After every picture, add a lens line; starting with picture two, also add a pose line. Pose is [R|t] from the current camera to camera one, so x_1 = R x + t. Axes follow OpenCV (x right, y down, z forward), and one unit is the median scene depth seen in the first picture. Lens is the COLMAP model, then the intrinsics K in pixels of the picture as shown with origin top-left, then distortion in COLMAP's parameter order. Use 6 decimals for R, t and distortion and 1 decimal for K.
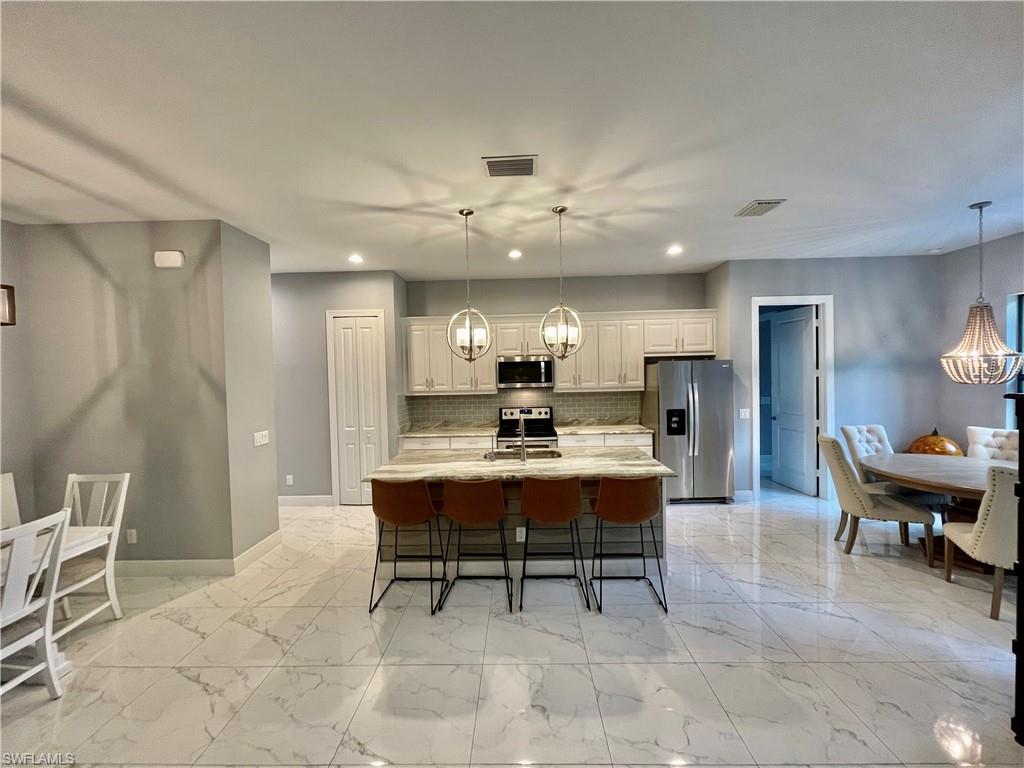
lens RADIAL K [[414.4, 0, 510.3], [0, 414.4, 384.4], [0, 0, 1]] dist [-0.003777, 0.000125]
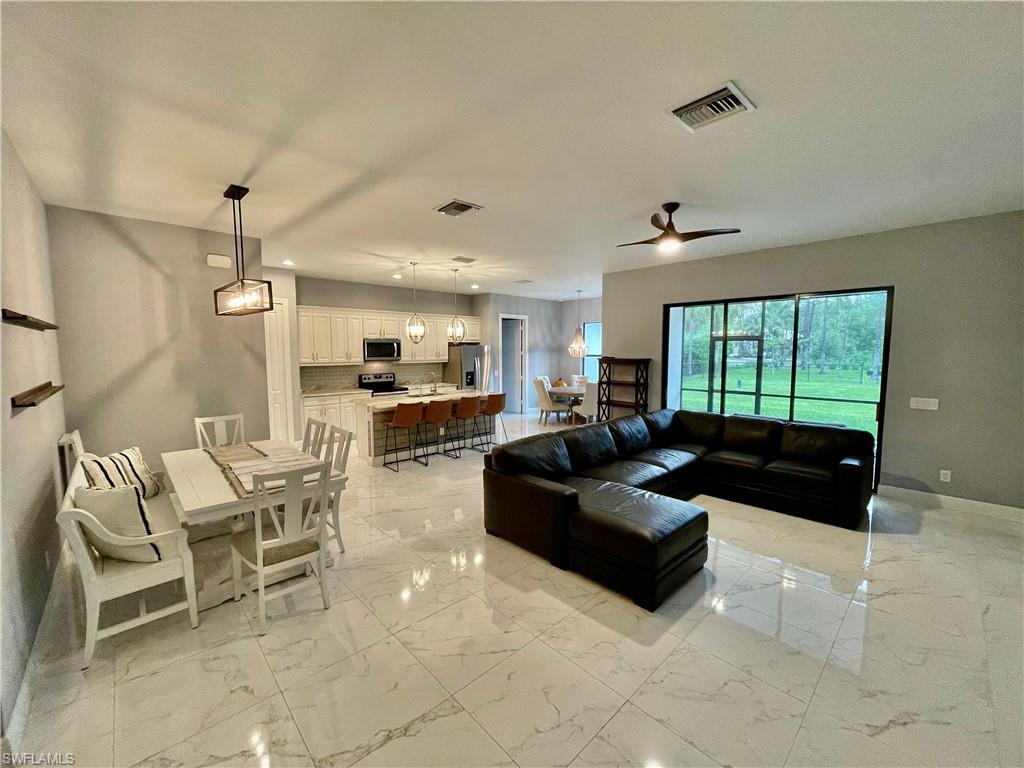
lens RADIAL K [[414.4, 0, 509.3], [0, 414.4, 383.7], [0, 0, 1]] dist [-0.003777, 0.000125]
pose [[0.713217, -0.038652, 0.699877, -0.749636], [0.006119, 0.998784, 0.048924, 0.023926], [-0.700917, -0.030611, 0.712586, -0.427168]]
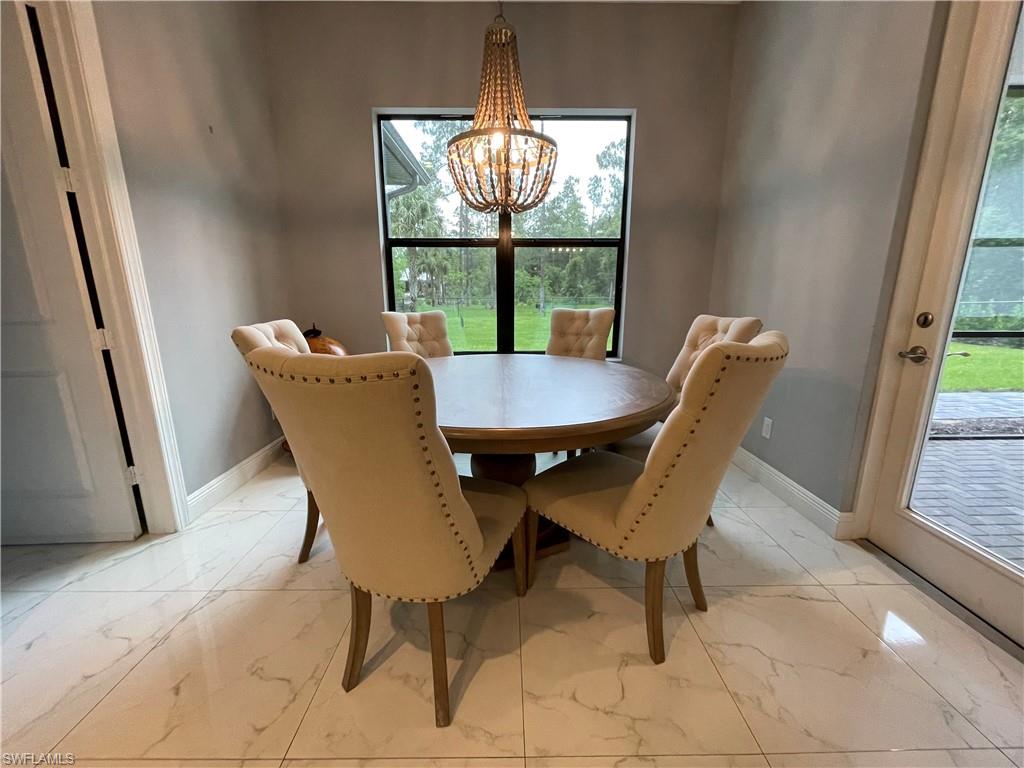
lens RADIAL K [[414.4, 0, 511.6], [0, 414.4, 383.9], [0, 0, 1]] dist [-0.003777, 0.000125]
pose [[-0.031545, -0.198284, 0.979637, 0.397523], [0.030876, 0.979464, 0.199243, 0.073499], [-0.999025, 0.036532, -0.024775, 0.682740]]
